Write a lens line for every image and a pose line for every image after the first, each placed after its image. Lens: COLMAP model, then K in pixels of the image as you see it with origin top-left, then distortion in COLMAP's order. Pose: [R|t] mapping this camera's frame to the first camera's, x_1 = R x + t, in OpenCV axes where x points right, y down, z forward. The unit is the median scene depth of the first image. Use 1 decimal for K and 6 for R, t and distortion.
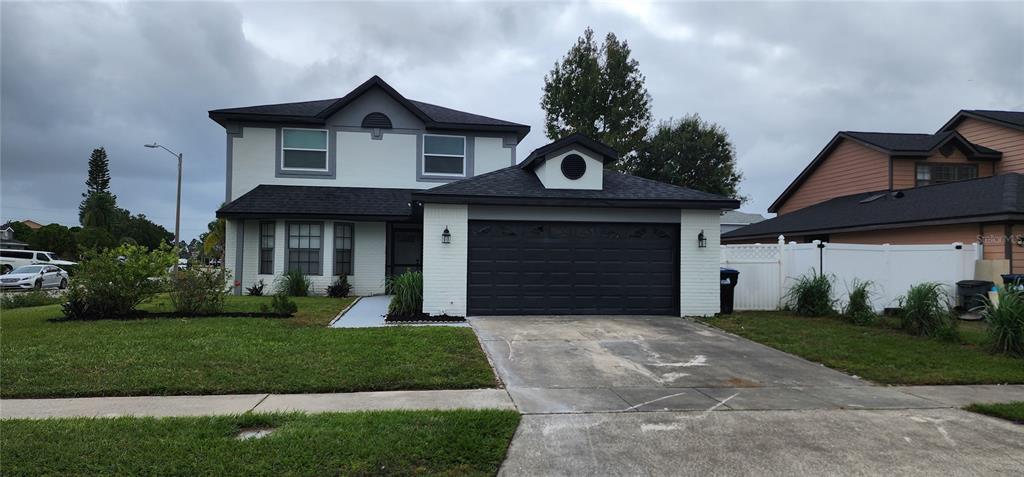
lens RADIAL K [[679.6, 0, 512.0], [0, 679.6, 238.5], [0, 0, 1]] dist [0.073470, -0.001755]
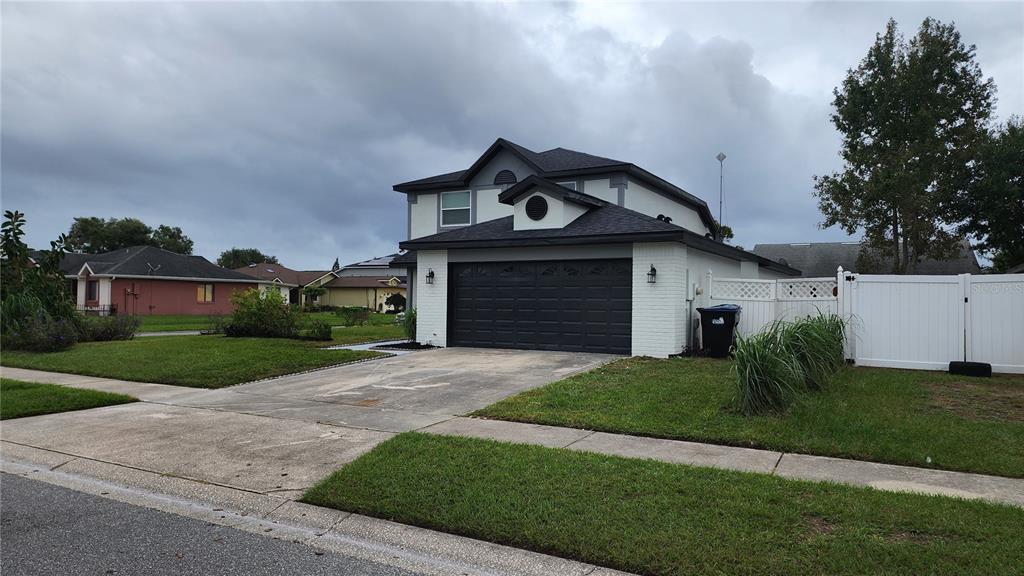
lens RADIAL K [[679.1, 0, 516.3], [0, 679.1, 288.5], [0, 0, 1]] dist [0.061258, 0.000446]
pose [[0.786707, -0.013908, -0.617169, 0.524197], [0.018719, 0.999824, 0.001330, 0.011914], [0.617042, -0.012600, 0.786829, 0.120608]]
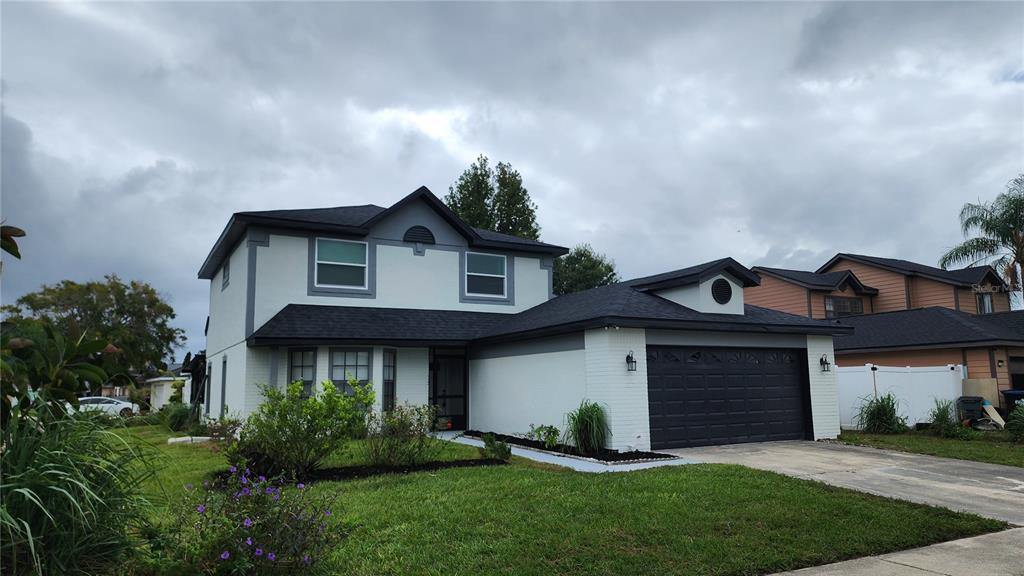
lens RADIAL K [[679.1, 0, 516.3], [0, 679.1, 288.5], [0, 0, 1]] dist [0.061258, 0.000446]
pose [[0.933027, 0.025797, 0.358881, -0.405808], [0.013428, 0.994235, -0.106378, -0.005576], [-0.359557, 0.104072, 0.927301, 0.135878]]
